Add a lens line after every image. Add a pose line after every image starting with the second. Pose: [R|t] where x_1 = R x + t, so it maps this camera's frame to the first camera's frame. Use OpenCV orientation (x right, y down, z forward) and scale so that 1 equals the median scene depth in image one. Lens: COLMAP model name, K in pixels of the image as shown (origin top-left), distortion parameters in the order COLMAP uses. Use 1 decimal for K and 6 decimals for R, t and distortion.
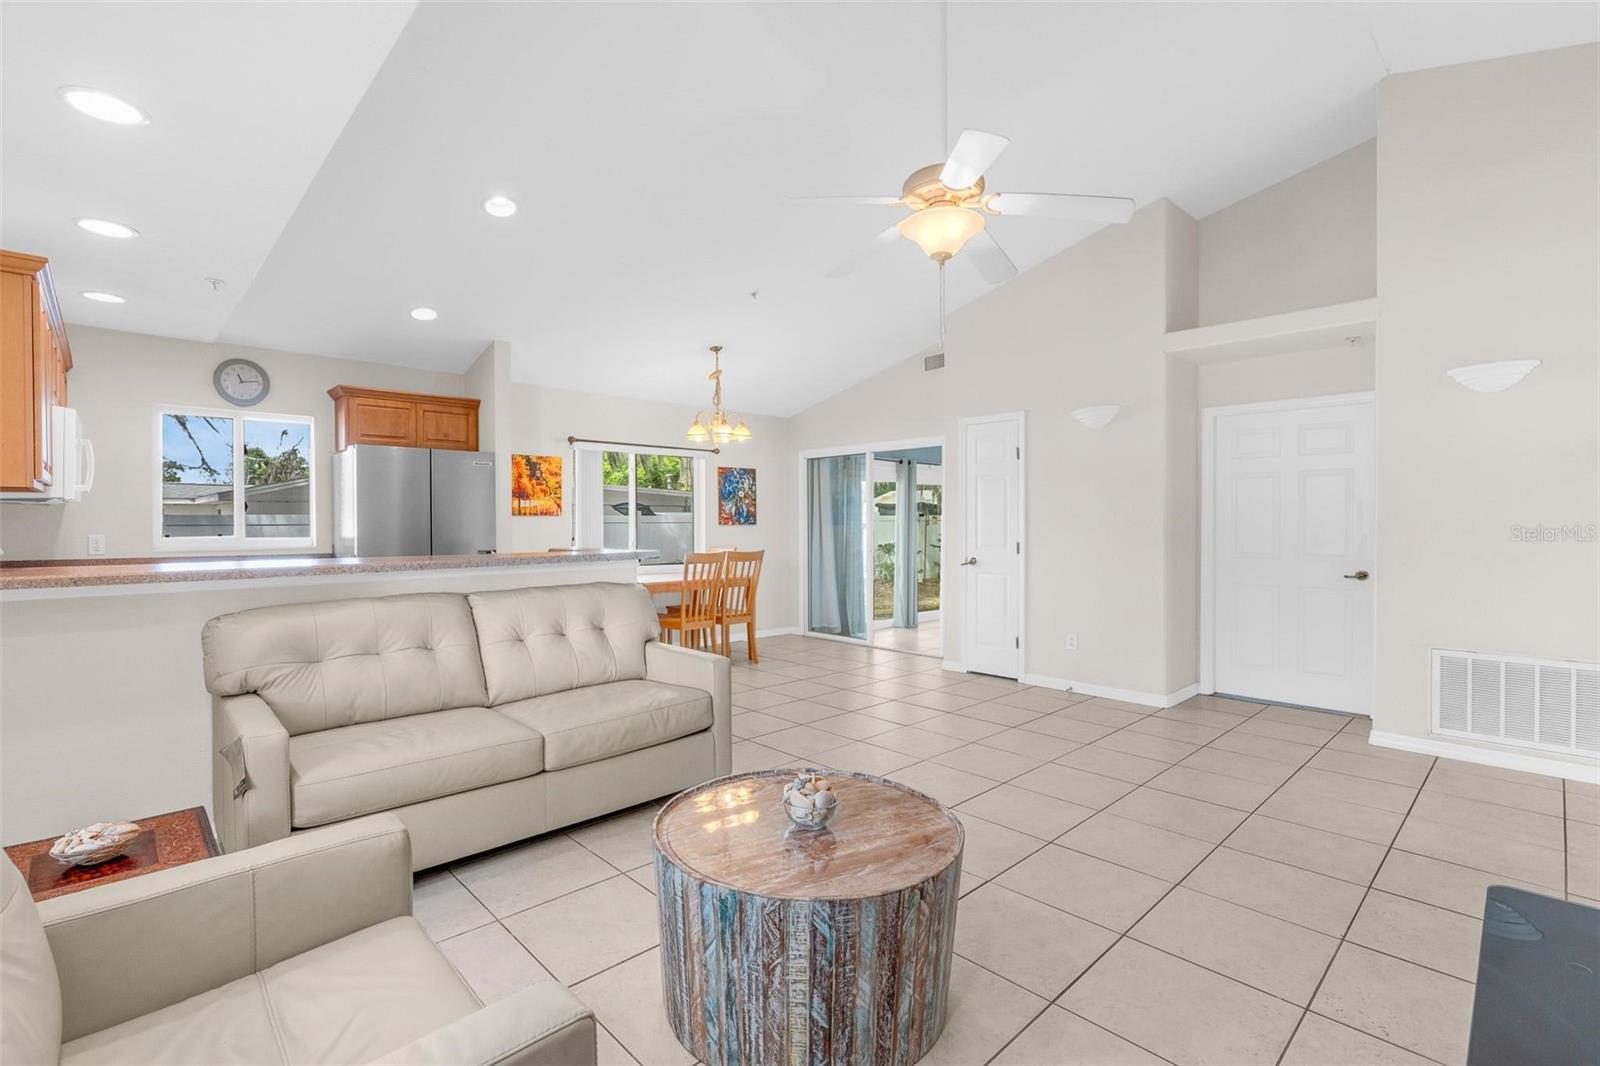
lens RADIAL K [[729.5, 0, 765.8], [0, 729.5, 533.0], [0, 0, 1]] dist [-0.010204, 0.004269]
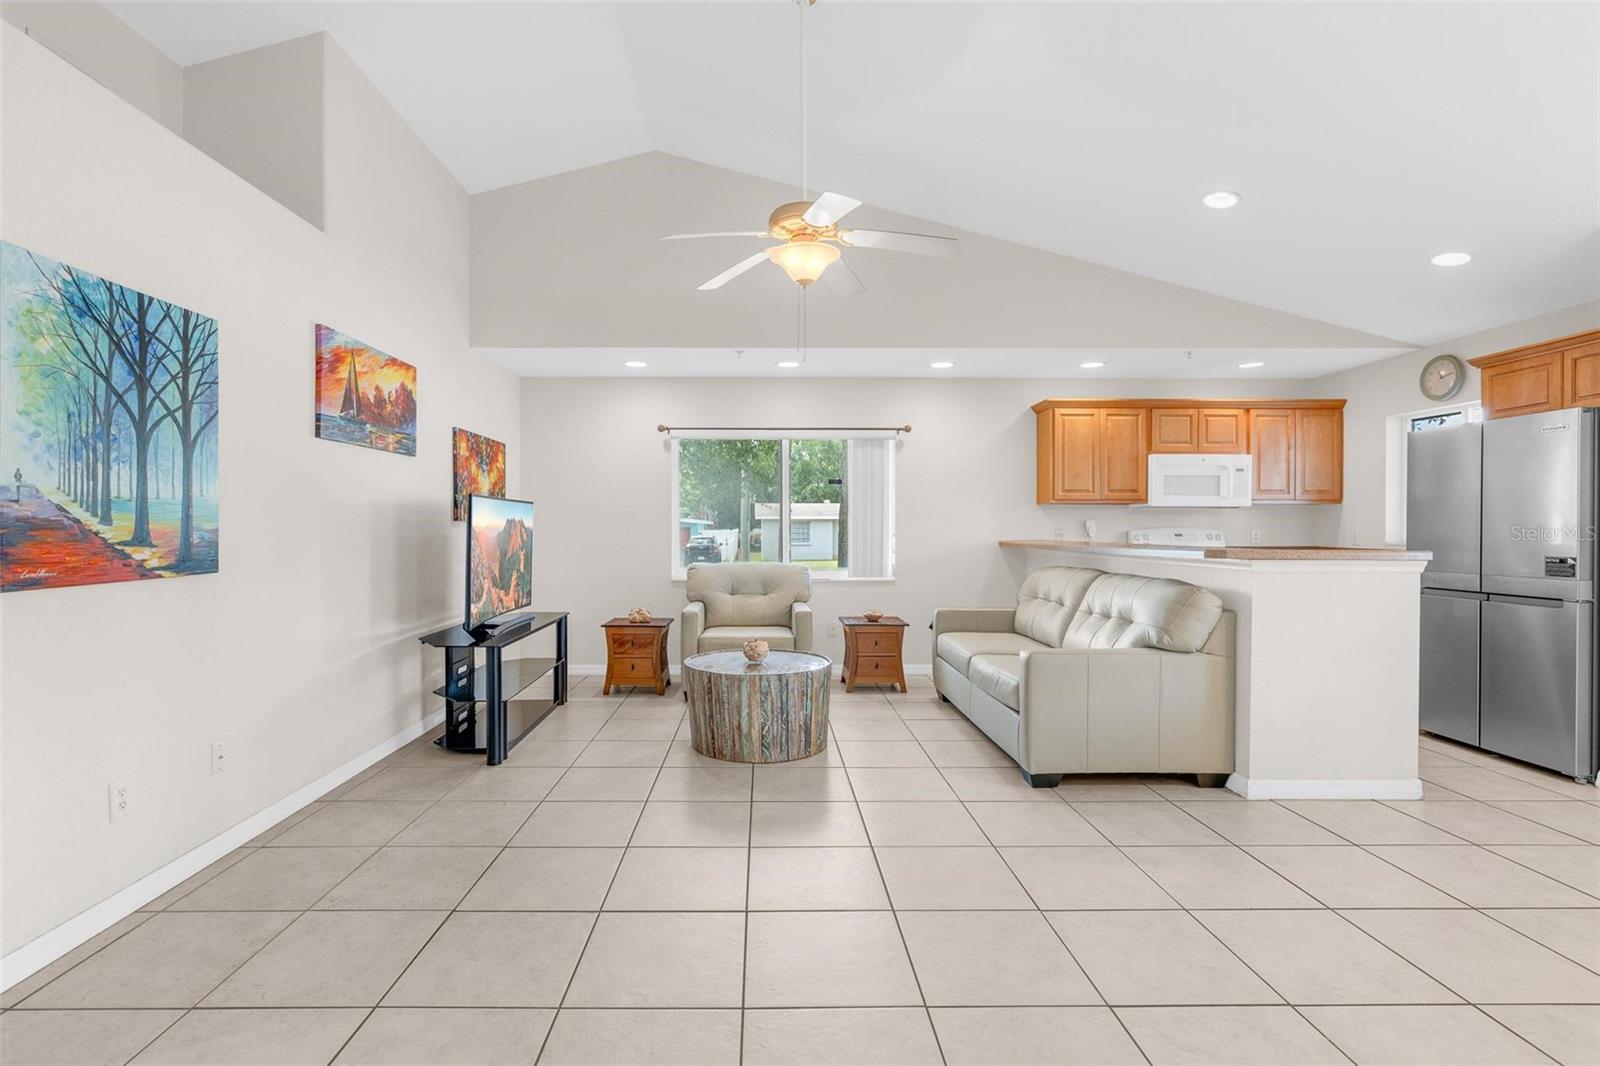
lens RADIAL K [[729.5, 0, 765.8], [0, 729.5, 533.0], [0, 0, 1]] dist [-0.010204, 0.004269]
pose [[-0.669898, 0.006652, -0.742424, 0.478189], [-0.010377, 0.999778, 0.018321, -0.002332], [0.742381, 0.019977, -0.669680, 0.730042]]
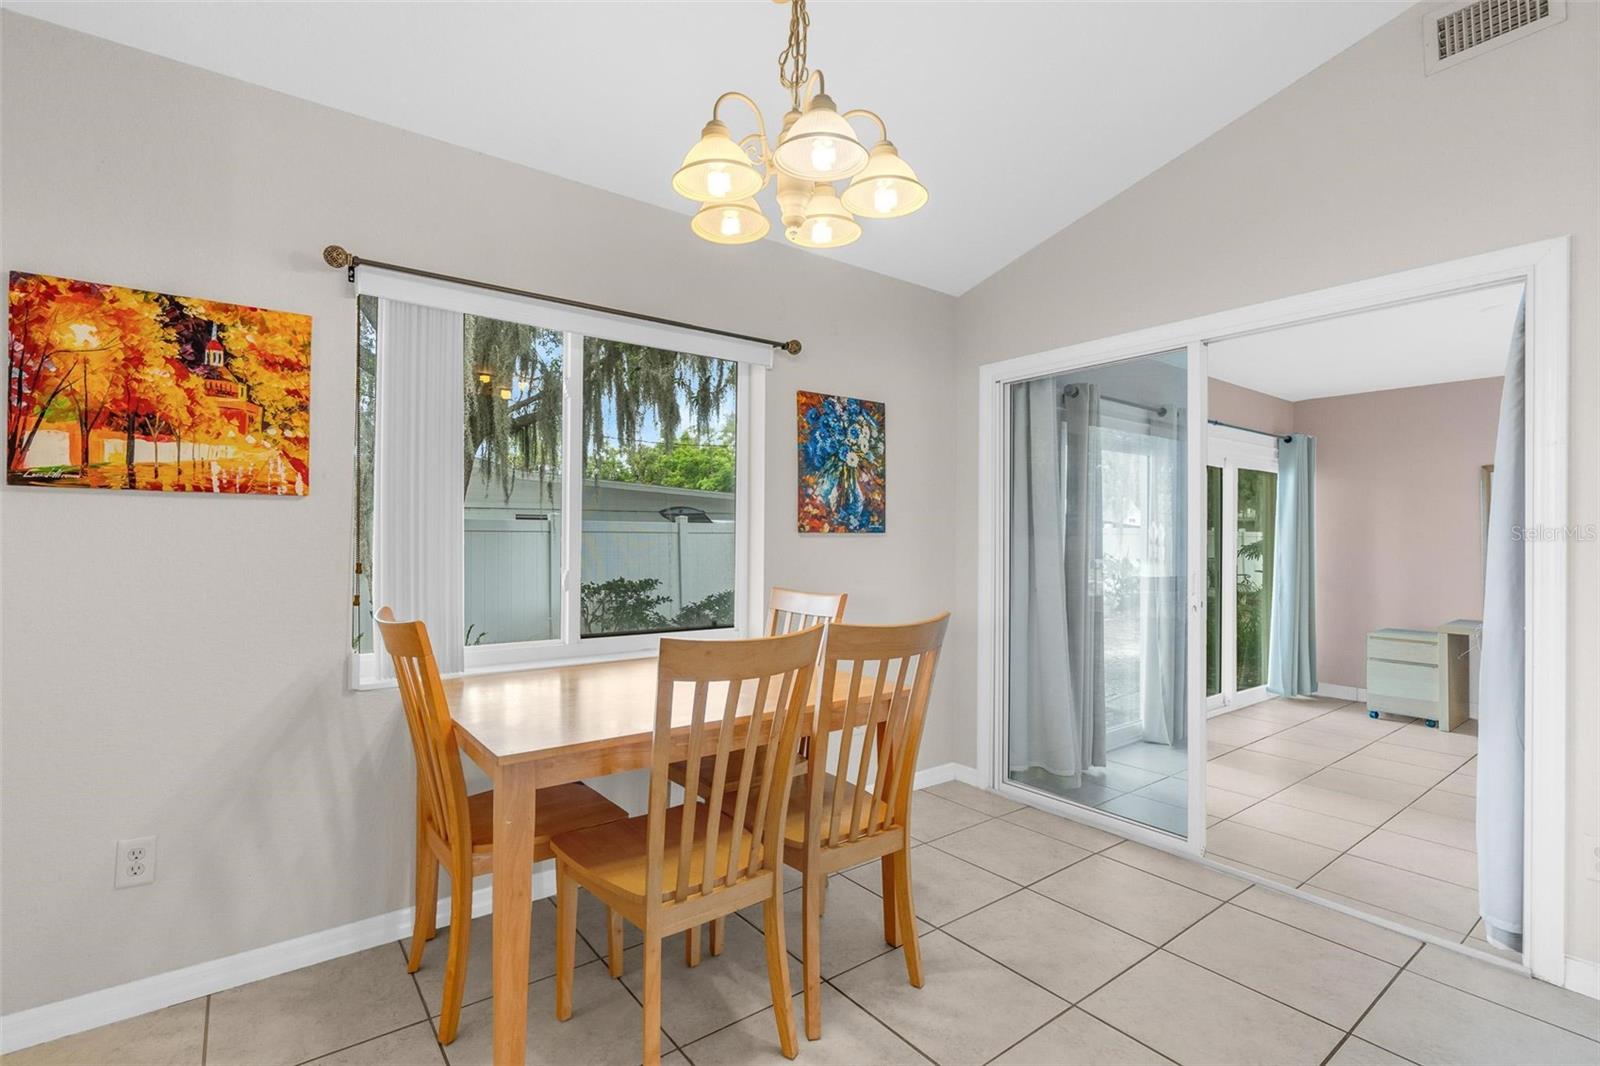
lens RADIAL K [[729.5, 0, 765.8], [0, 729.5, 533.0], [0, 0, 1]] dist [-0.010204, 0.004269]
pose [[0.994068, 0.008624, -0.108418, -0.044361], [-0.010570, 0.999793, -0.017383, -0.004229], [0.108246, 0.018426, 0.993953, 0.692399]]
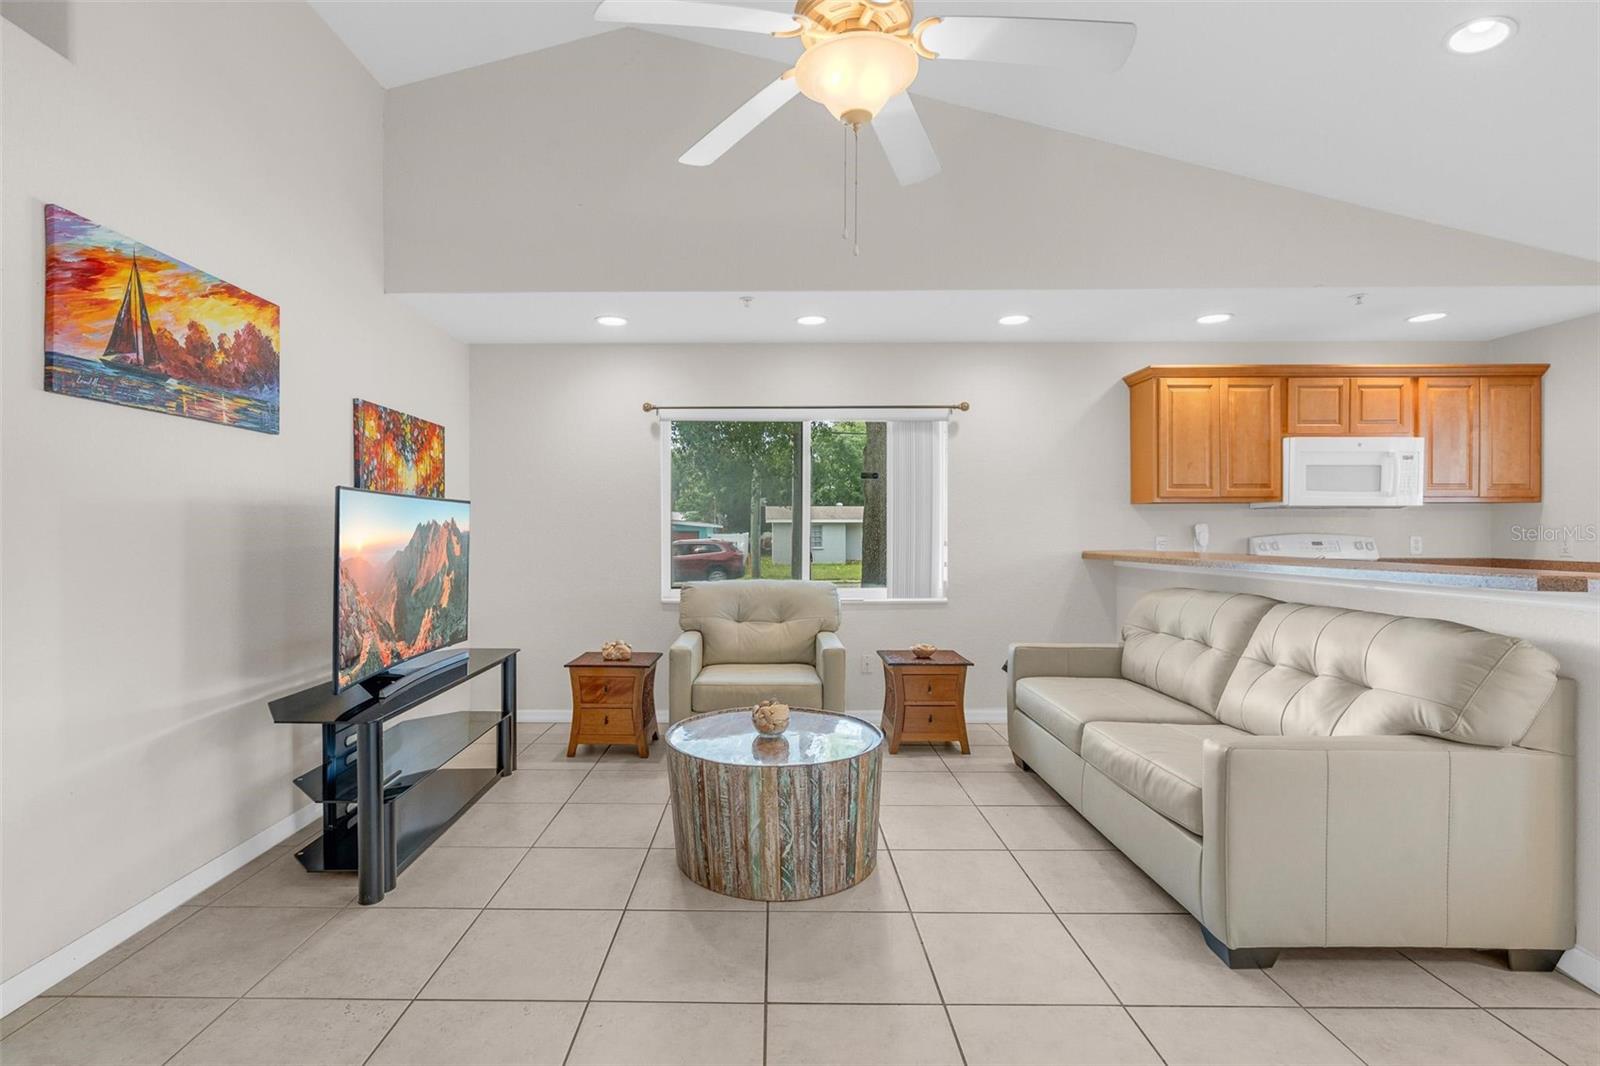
lens RADIAL K [[729.5, 0, 765.8], [0, 729.5, 533.0], [0, 0, 1]] dist [-0.010204, 0.004269]
pose [[-0.680459, 0.004355, -0.732773, 0.331320], [-0.008501, 0.999868, 0.013837, -0.003401], [0.732737, 0.015644, -0.680333, 0.590439]]
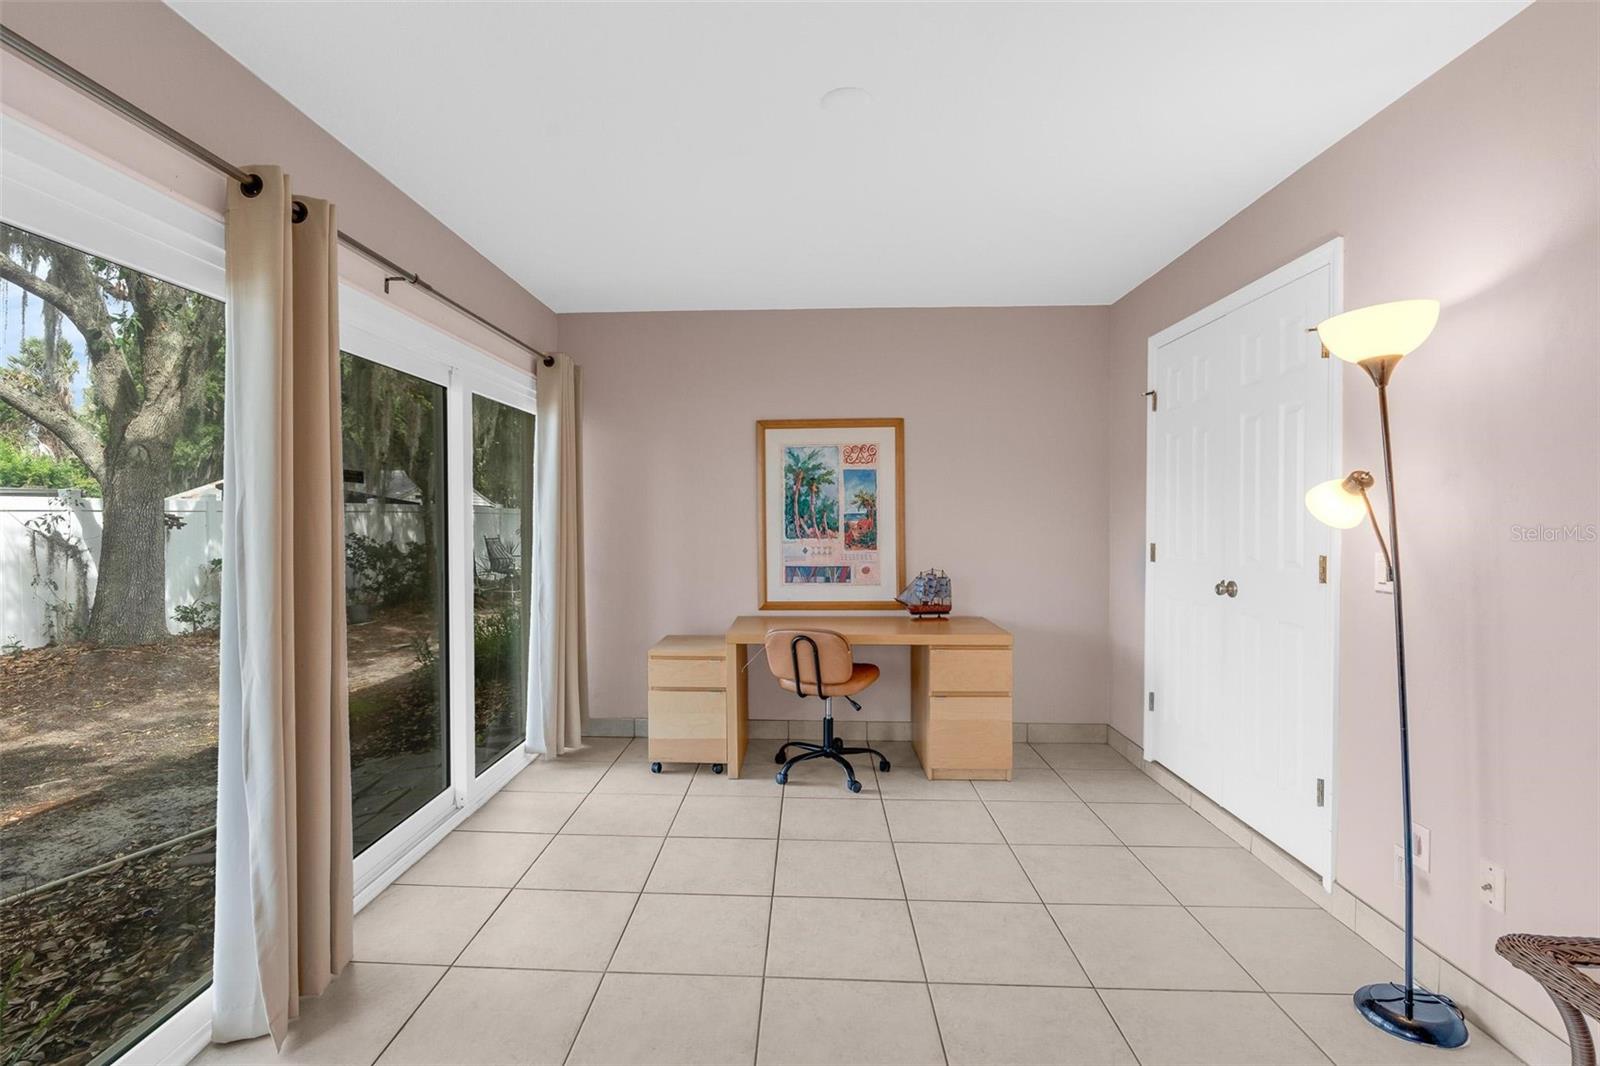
lens RADIAL K [[729.5, 0, 765.8], [0, 729.5, 533.0], [0, 0, 1]] dist [-0.010204, 0.004269]
pose [[0.704399, -0.009230, 0.709745, 0.211990], [0.007339, 0.999957, 0.005721, -0.007592], [-0.709767, 0.001179, 0.704436, 1.129131]]
